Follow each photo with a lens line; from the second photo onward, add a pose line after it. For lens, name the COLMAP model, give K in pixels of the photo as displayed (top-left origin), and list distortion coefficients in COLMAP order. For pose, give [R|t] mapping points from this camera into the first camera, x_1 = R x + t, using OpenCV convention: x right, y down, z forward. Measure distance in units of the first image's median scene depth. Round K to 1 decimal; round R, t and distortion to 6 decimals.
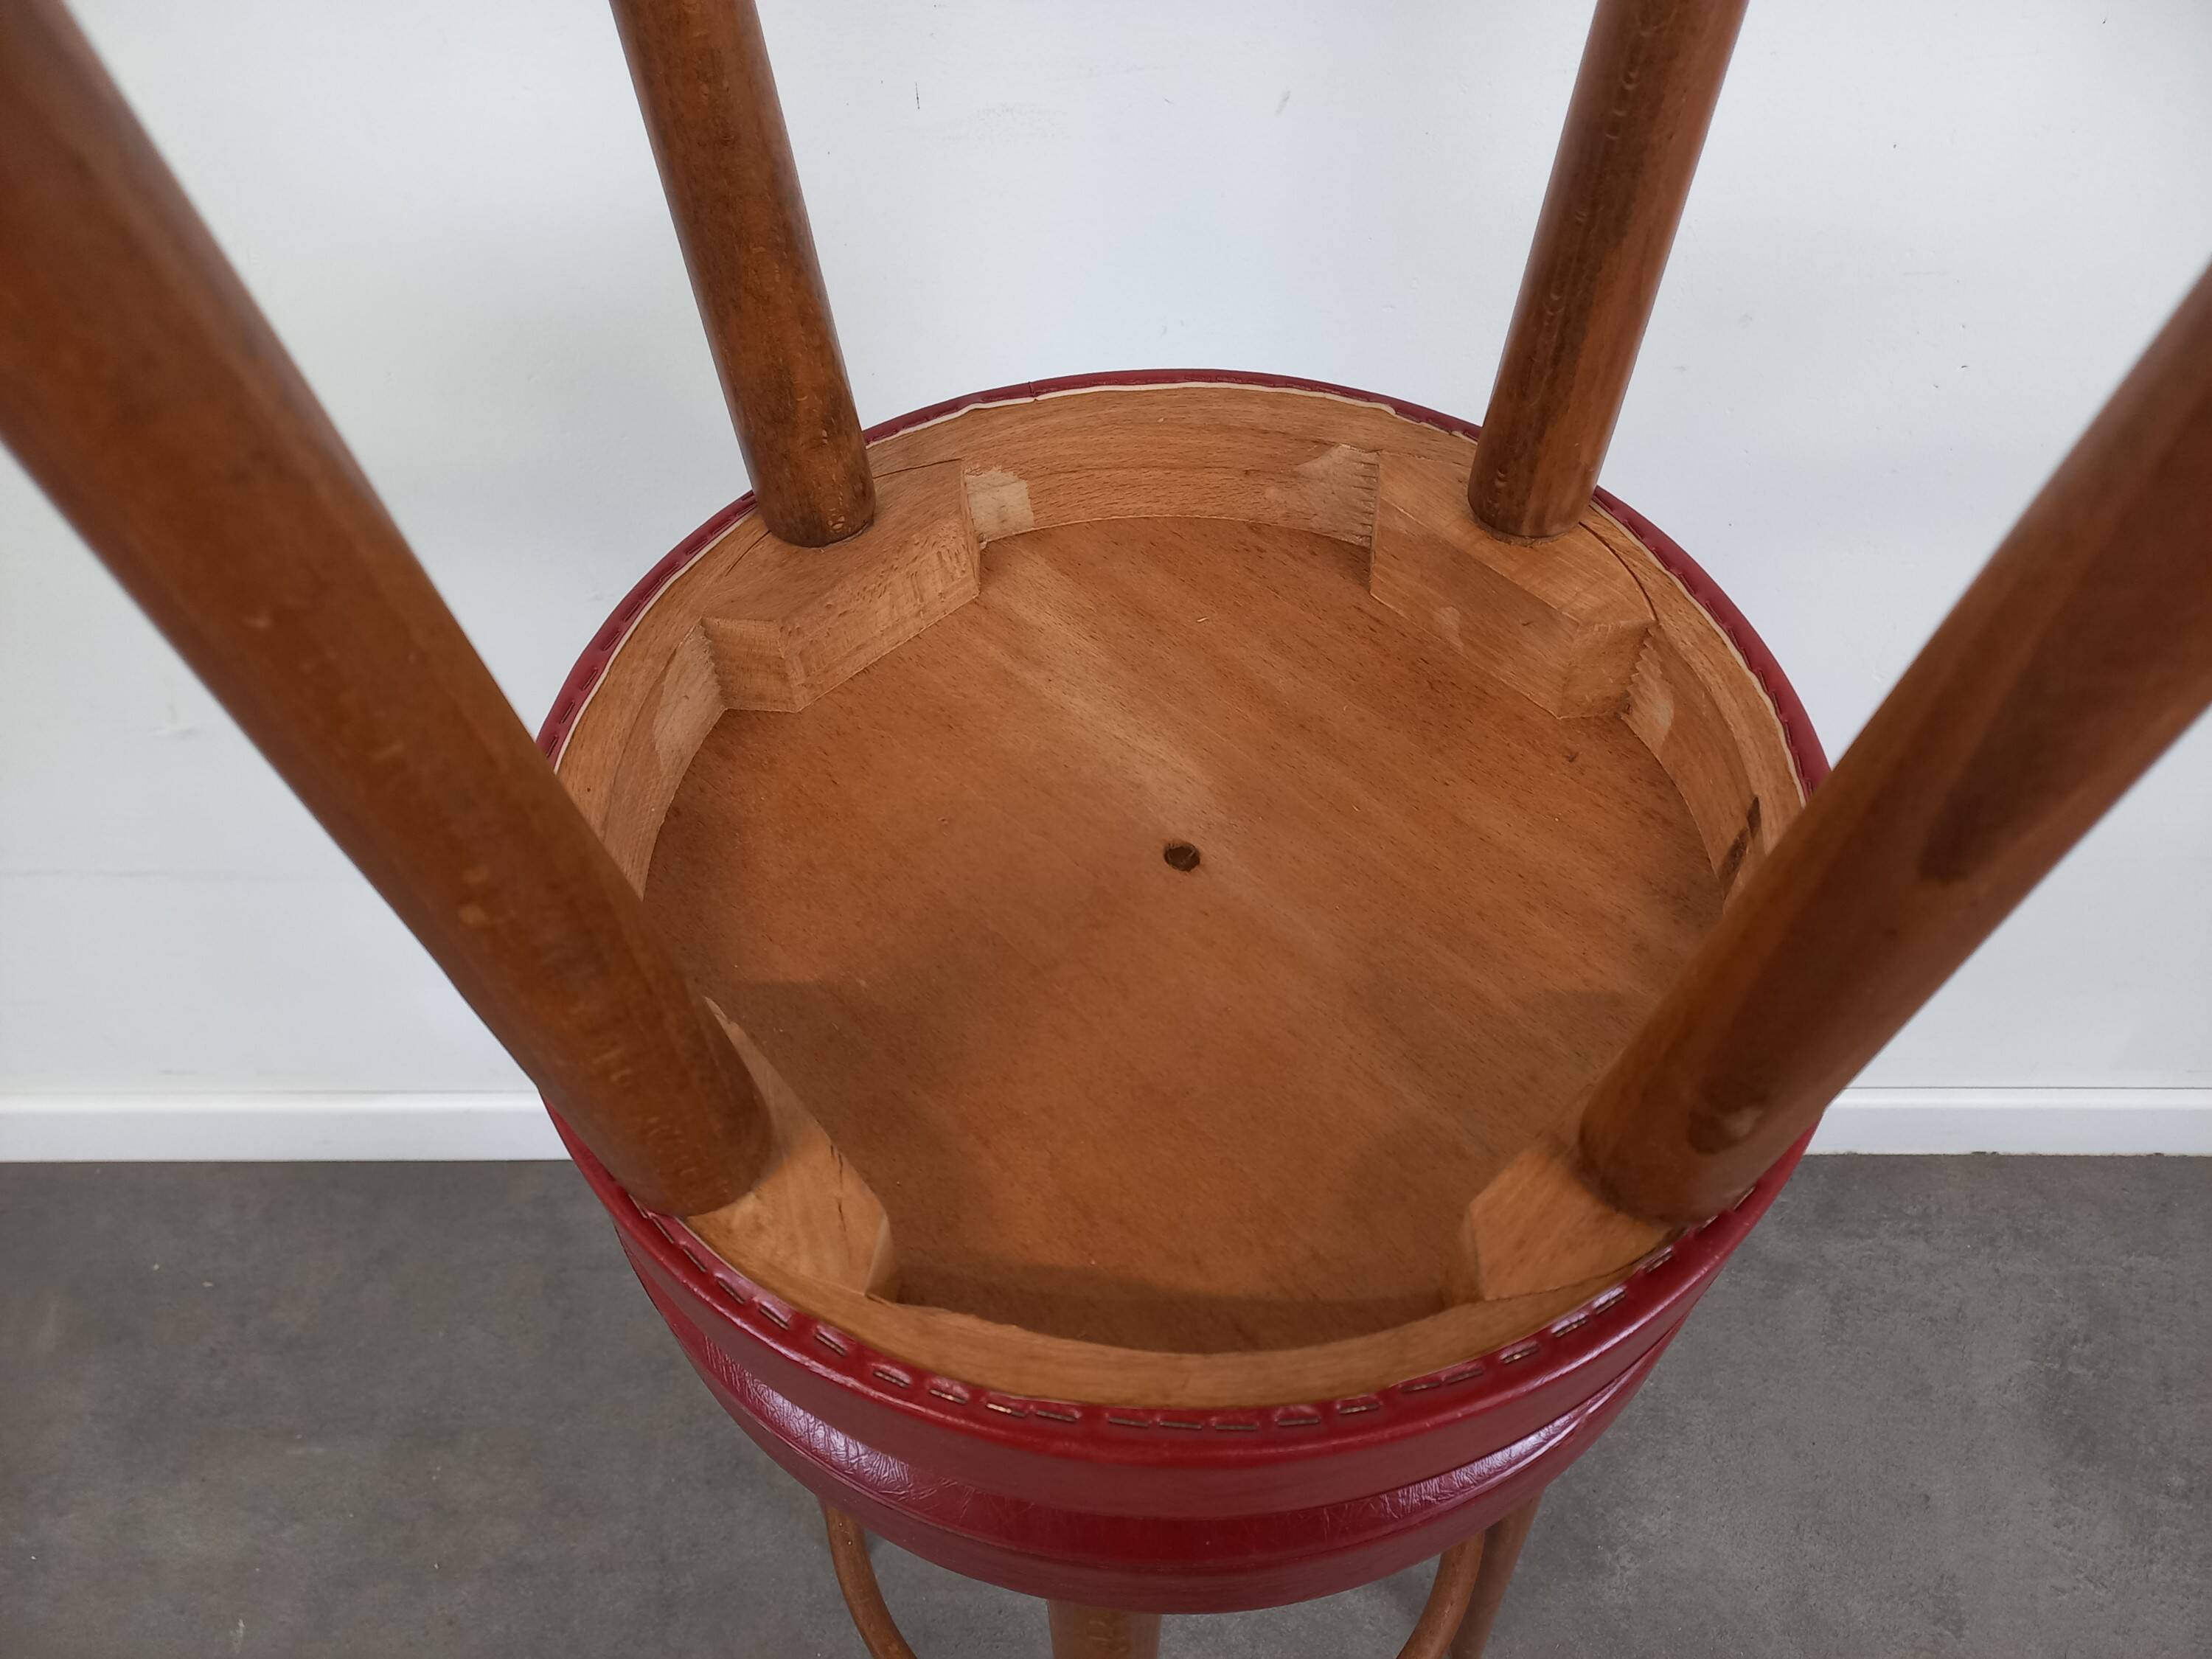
lens RADIAL K [[1600.7, 0, 1096.8], [0, 1600.7, 826.4], [0, 0, 1]] dist [0.060414, -0.043476]
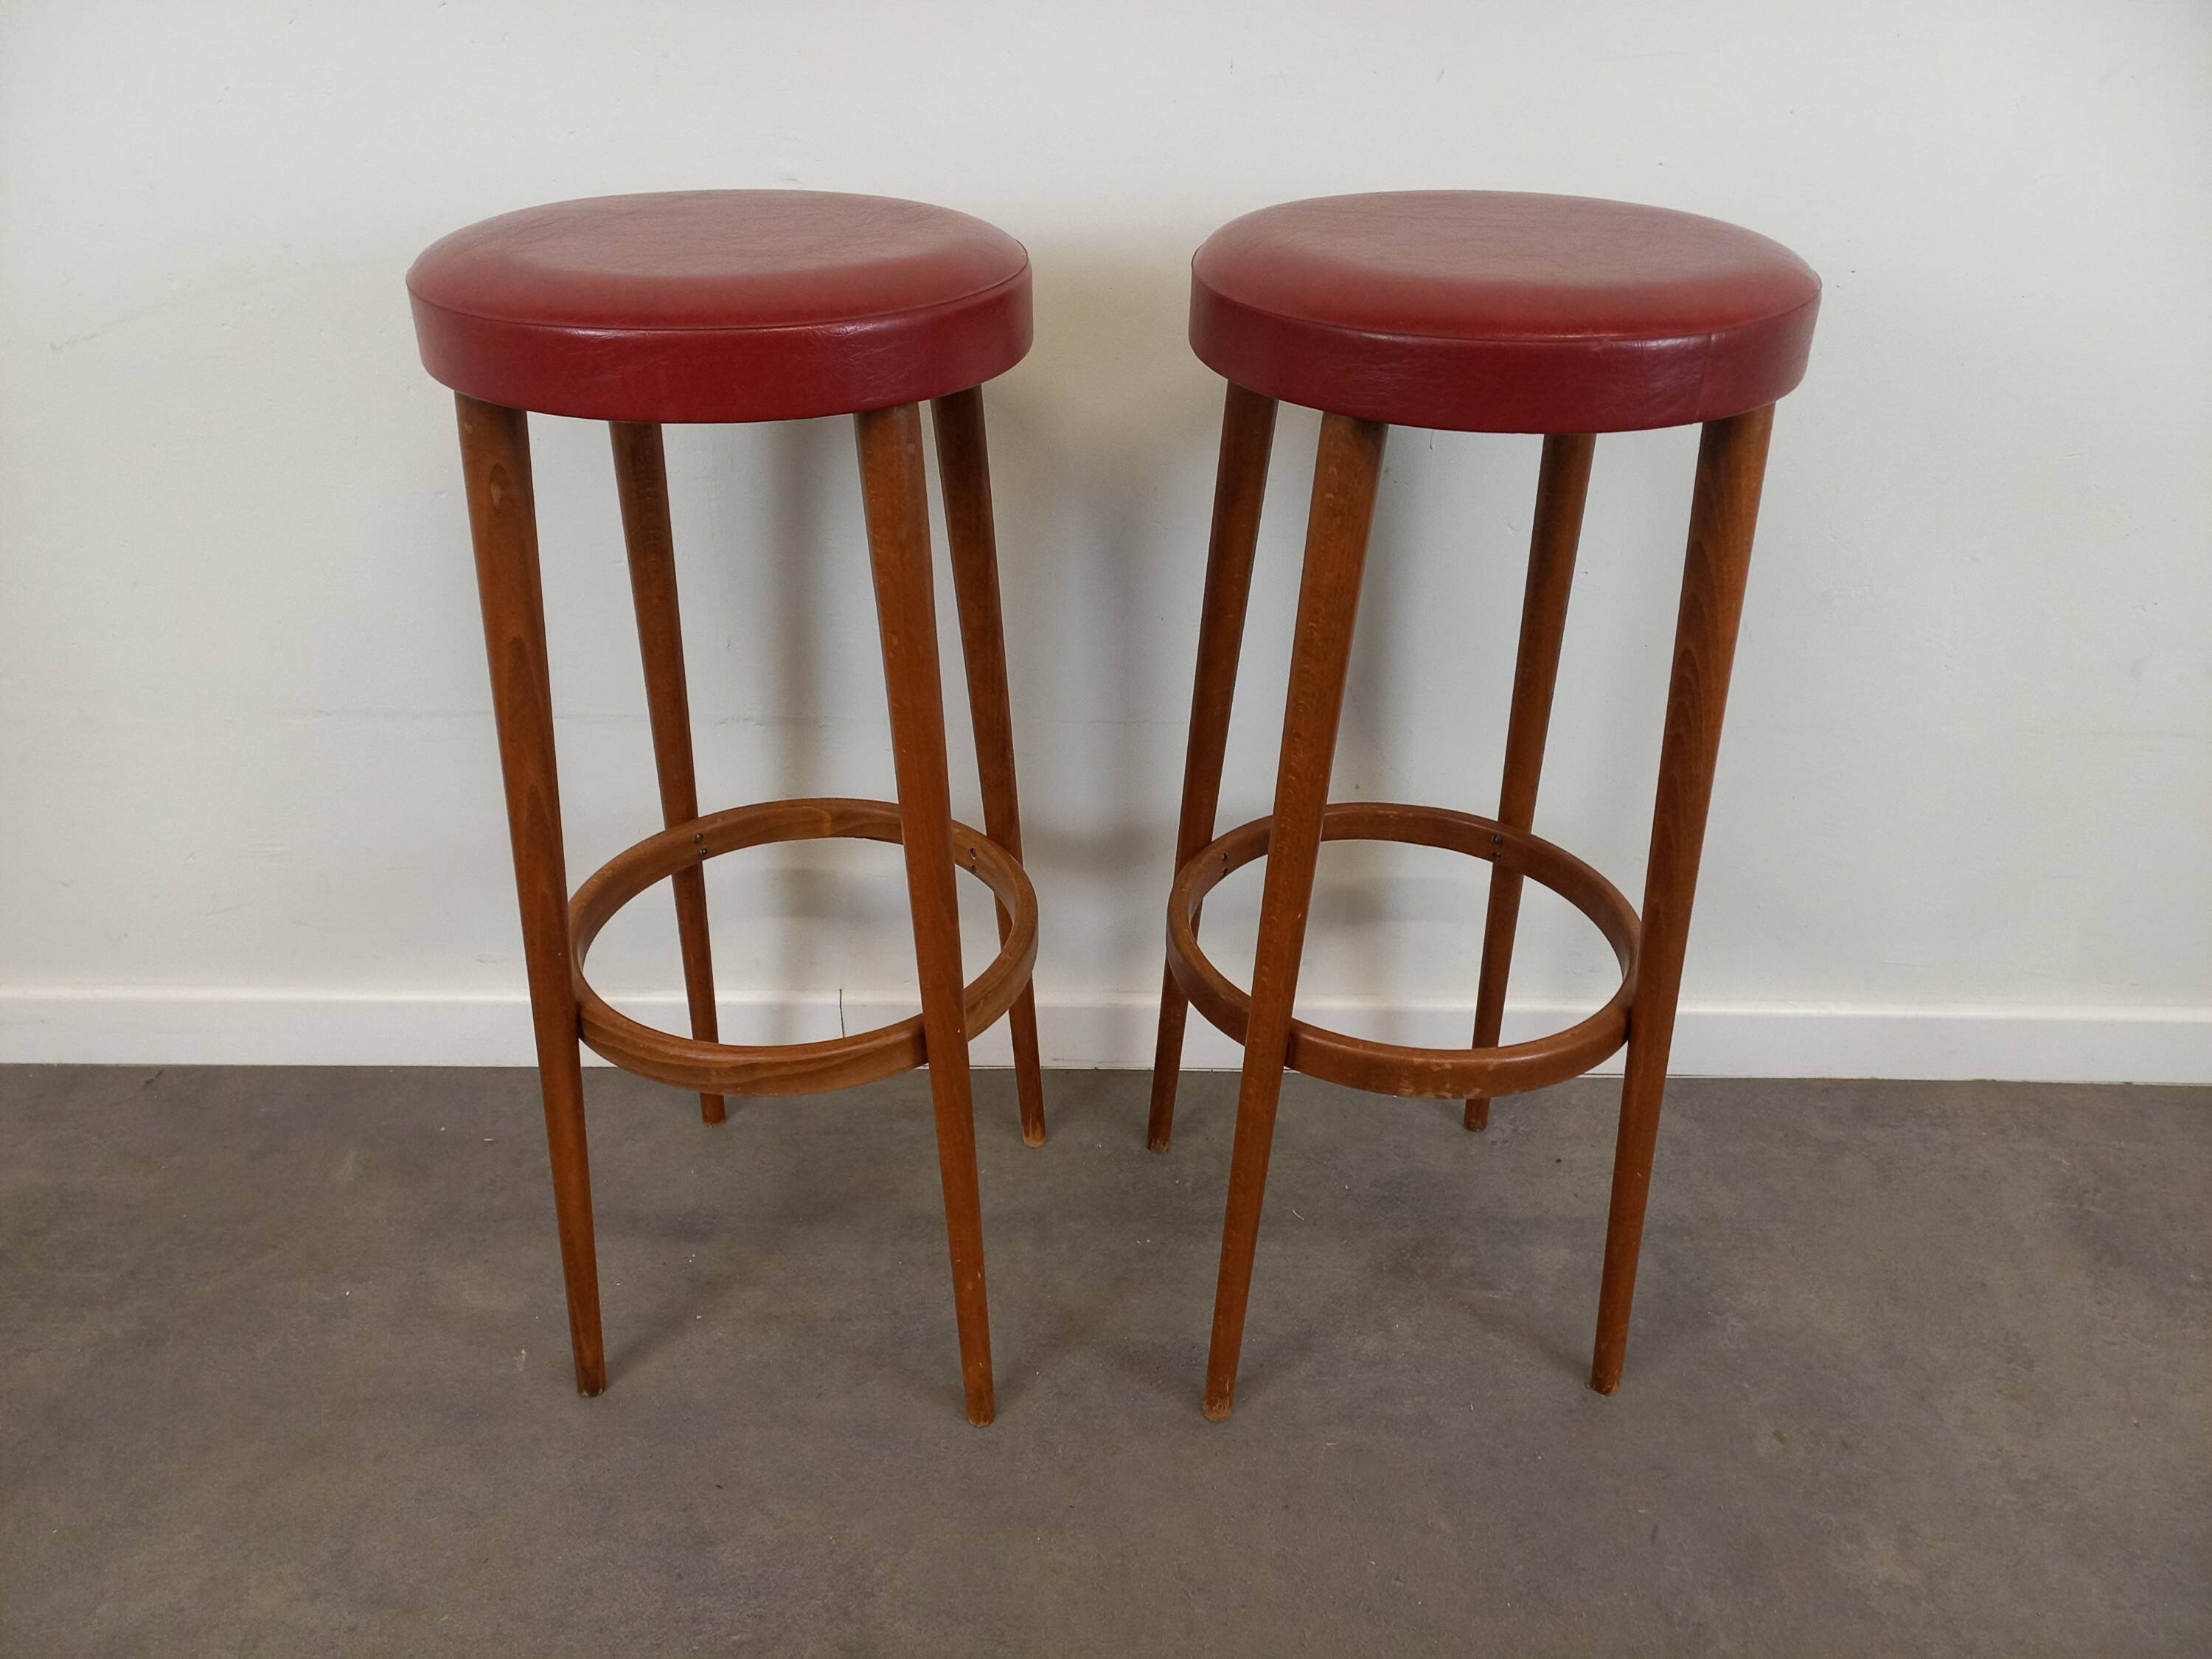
lens RADIAL K [[1600.7, 0, 1080.9], [0, 1600.7, 854.4], [0, 0, 1]] dist [0.060414, -0.043476]
pose [[0.999579, 0.023291, 0.017296, -0.158589], [-0.015302, 0.929790, -0.367772, 0.551301], [-0.024647, 0.367352, 0.929755, -0.172990]]
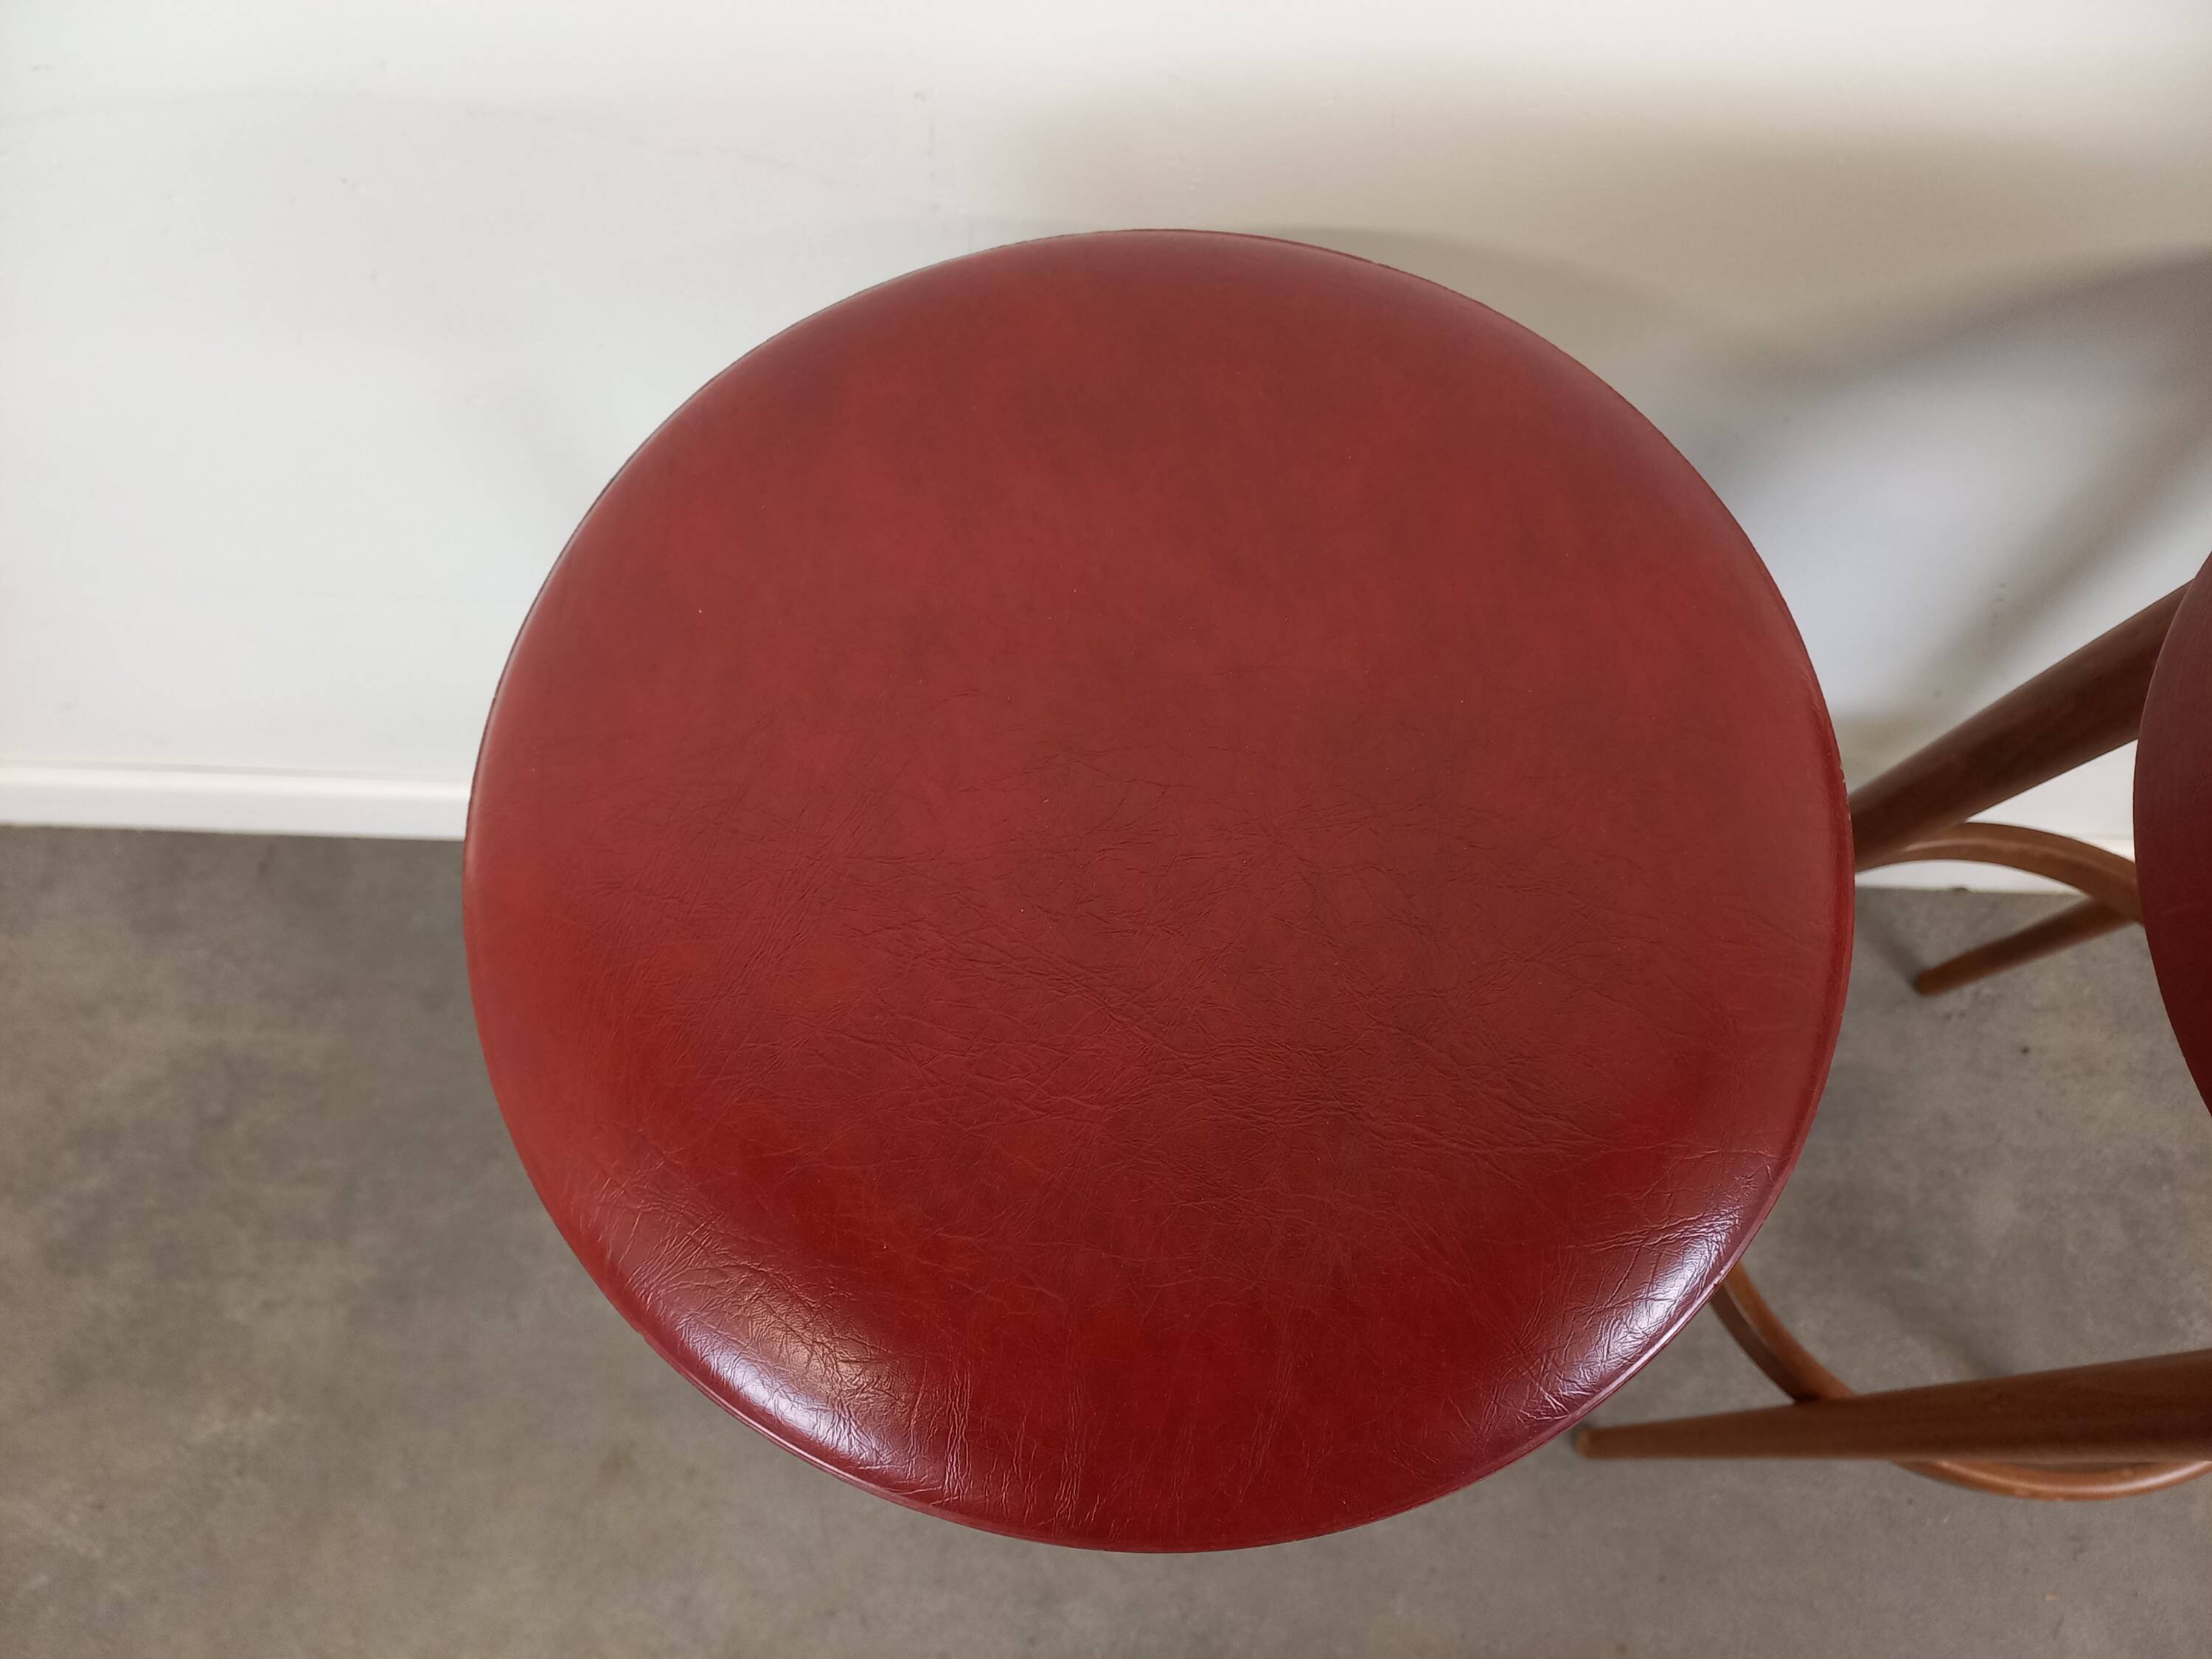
lens RADIAL K [[1600.7, 0, 1089.4], [0, 1600.7, 807.4], [0, 0, 1]] dist [0.060414, -0.043476]
pose [[0.999488, 0.031988, -0.000205, -0.346670], [-0.029959, 0.938297, 0.344531, -0.160473], [0.011214, -0.344348, 0.938775, 0.159105]]
